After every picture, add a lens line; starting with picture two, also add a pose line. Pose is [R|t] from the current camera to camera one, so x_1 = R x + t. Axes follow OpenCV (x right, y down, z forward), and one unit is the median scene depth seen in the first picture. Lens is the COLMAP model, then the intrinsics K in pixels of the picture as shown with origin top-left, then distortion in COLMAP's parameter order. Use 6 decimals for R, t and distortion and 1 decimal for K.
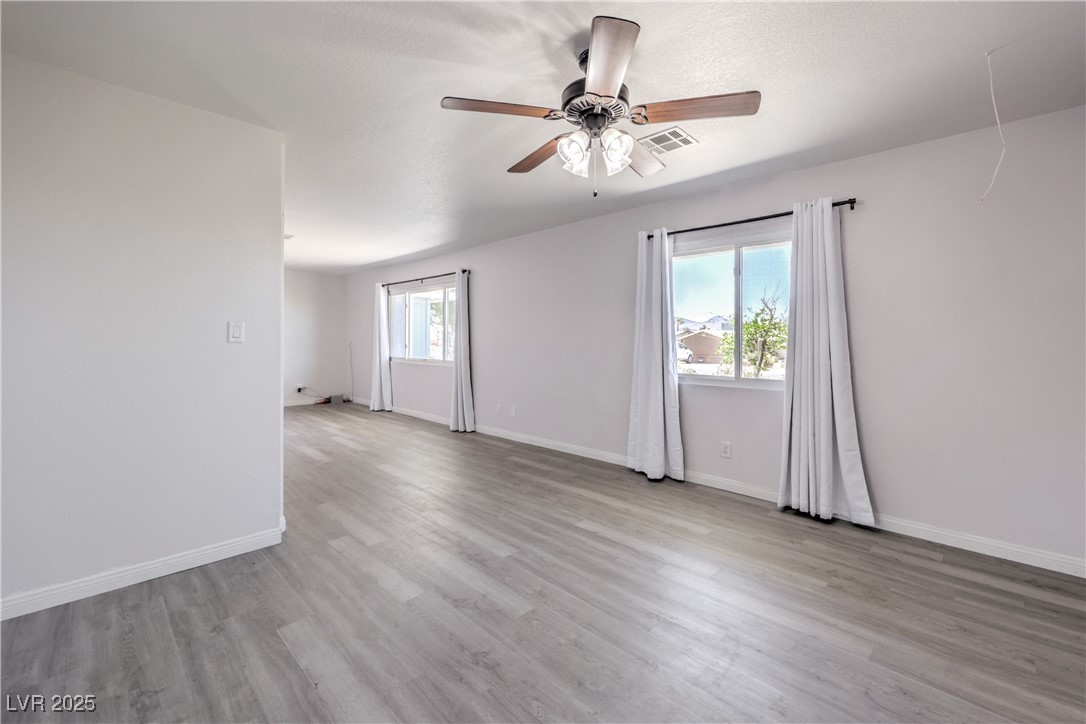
lens RADIAL K [[456.9, 0, 545.7], [0, 456.9, 351.4], [0, 0, 1]] dist [0.000319, 0.000199]
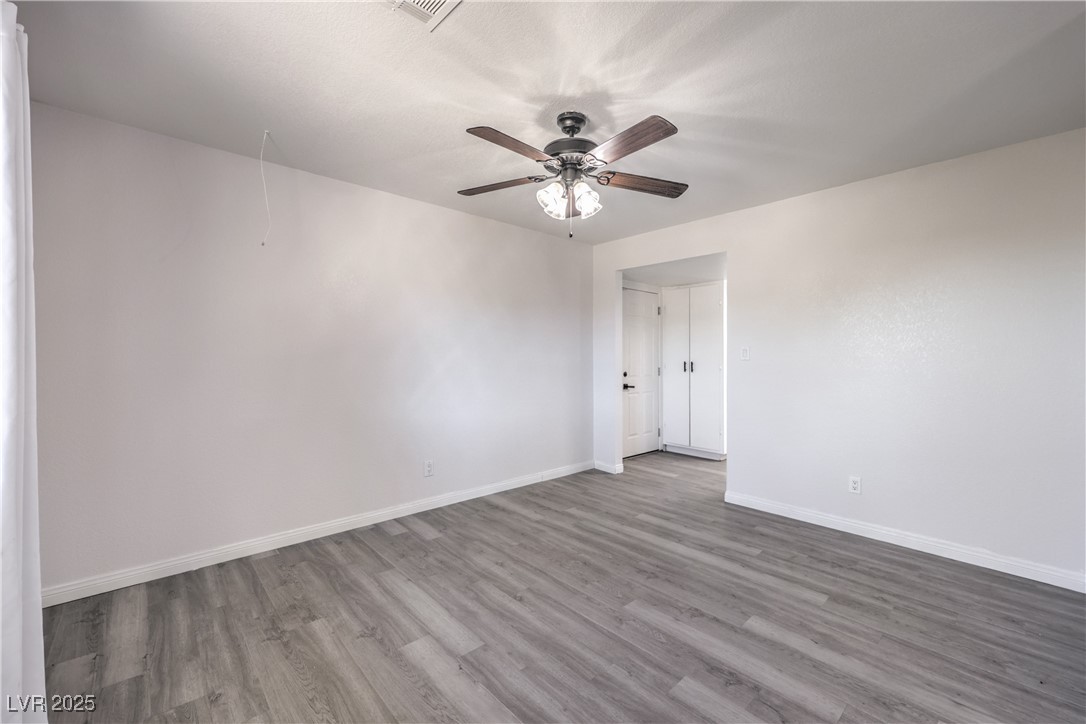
lens RADIAL K [[439.5, 0, 547.7], [0, 439.5, 362.2], [0, 0, 1]] dist [-0.003452, 0.000110]
pose [[-0.998688, -0.005266, 0.050927, 0.098755], [-0.003153, 0.999134, 0.041481, -0.060072], [-0.051102, 0.041266, -0.997841, 1.912422]]
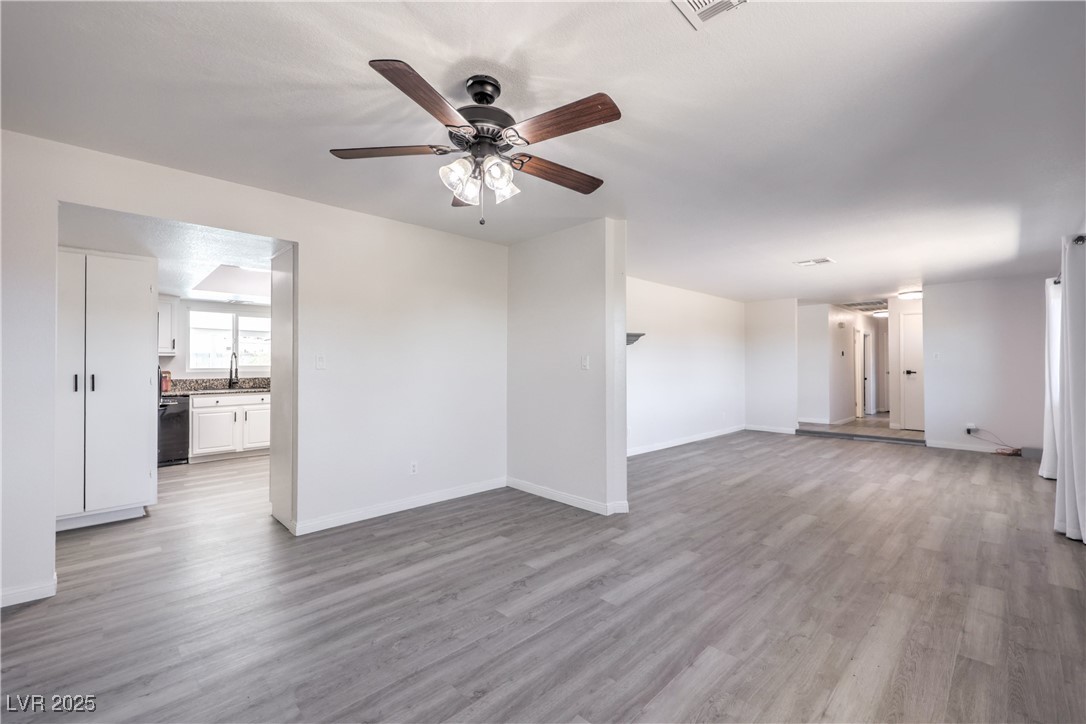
lens RADIAL K [[456.9, 0, 545.7], [0, 456.9, 351.4], [0, 0, 1]] dist [0.000319, 0.000199]
pose [[-0.016750, -0.033971, -0.999282, 1.015875], [-0.025612, 0.999109, -0.033536, -0.031476], [0.999532, 0.025032, -0.017605, 1.031384]]
